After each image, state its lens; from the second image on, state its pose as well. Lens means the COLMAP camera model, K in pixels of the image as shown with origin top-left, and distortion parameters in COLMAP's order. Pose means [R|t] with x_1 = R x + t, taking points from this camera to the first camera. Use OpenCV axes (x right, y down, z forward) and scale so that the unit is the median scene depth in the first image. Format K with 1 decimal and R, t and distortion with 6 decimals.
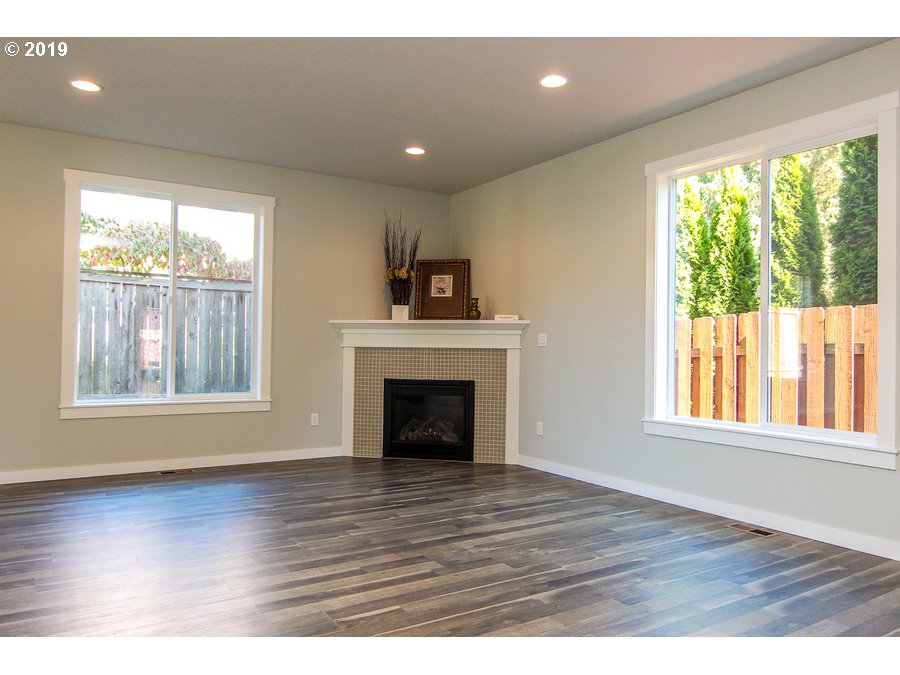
lens RADIAL K [[679.9, 0, 450.2], [0, 679.9, 337.2], [0, 0, 1]] dist [-0.006816, -0.001219]
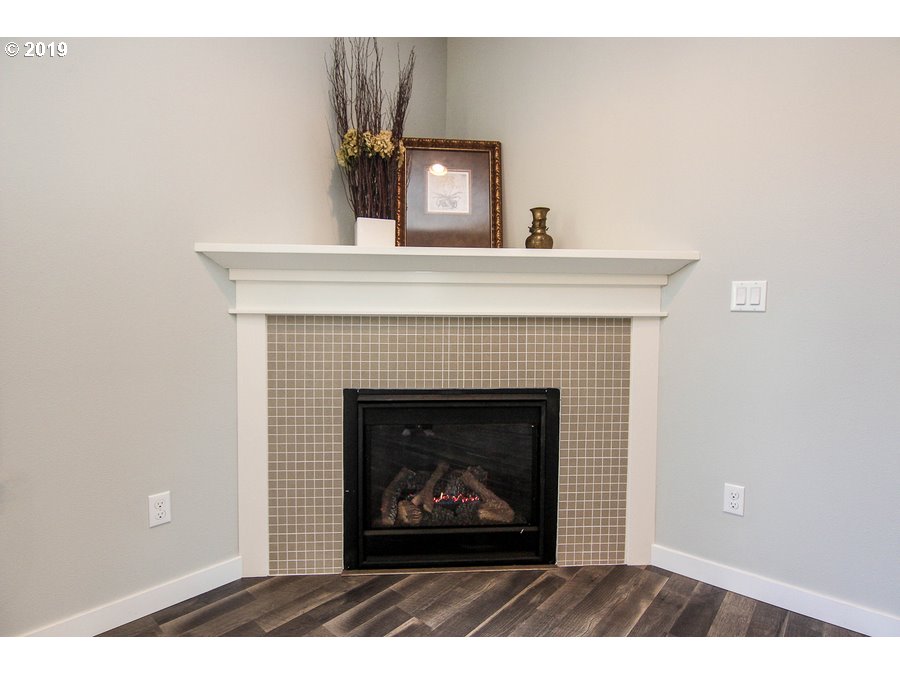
lens RADIAL K [[458.8, 0, 450.9], [0, 458.8, 341.6], [0, 0, 1]] dist [-0.027200, -0.000842]
pose [[0.958706, -0.018924, 0.283767, -0.114830], [0.000755, 0.997950, 0.064001, 0.013368], [-0.284397, -0.061144, 0.956755, 0.720775]]
